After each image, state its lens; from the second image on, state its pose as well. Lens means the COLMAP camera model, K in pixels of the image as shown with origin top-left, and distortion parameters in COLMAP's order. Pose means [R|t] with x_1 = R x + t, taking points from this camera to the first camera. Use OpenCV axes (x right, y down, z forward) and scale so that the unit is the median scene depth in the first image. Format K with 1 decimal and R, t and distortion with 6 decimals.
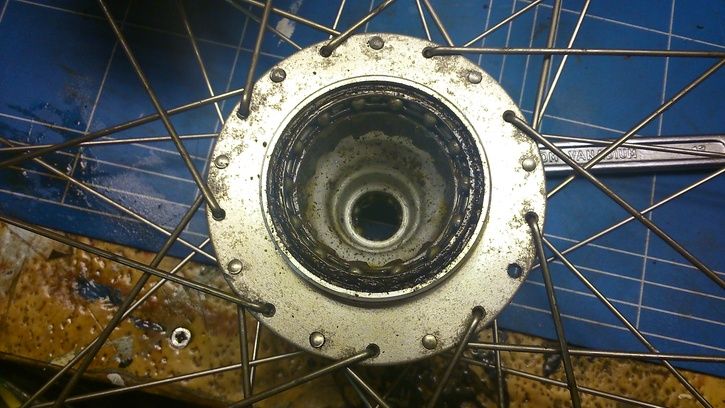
lens RADIAL K [[650.3, 0, 362.5], [0, 650.3, 204.0], [0, 0, 1]] dist [0.004639, 0.000982]
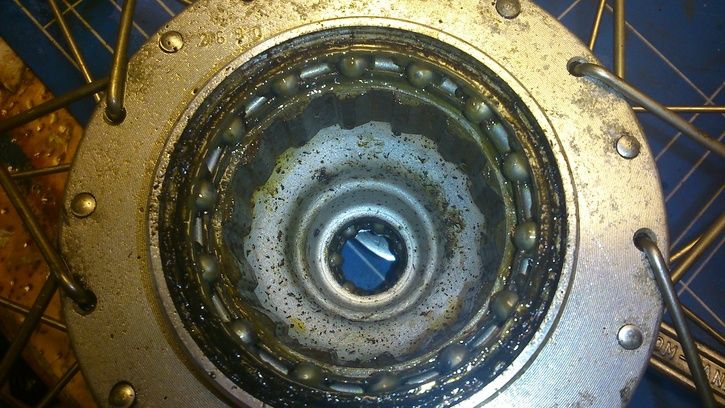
lens RADIAL K [[650.3, 0, 362.5], [0, 650.3, 204.0], [0, 0, 1]] dist [0.004639, 0.000982]
pose [[0.841232, 0.533603, -0.087153, 0.057609], [-0.533782, 0.845304, 0.023207, -0.046323], [0.086054, 0.026999, 0.995925, 0.432863]]
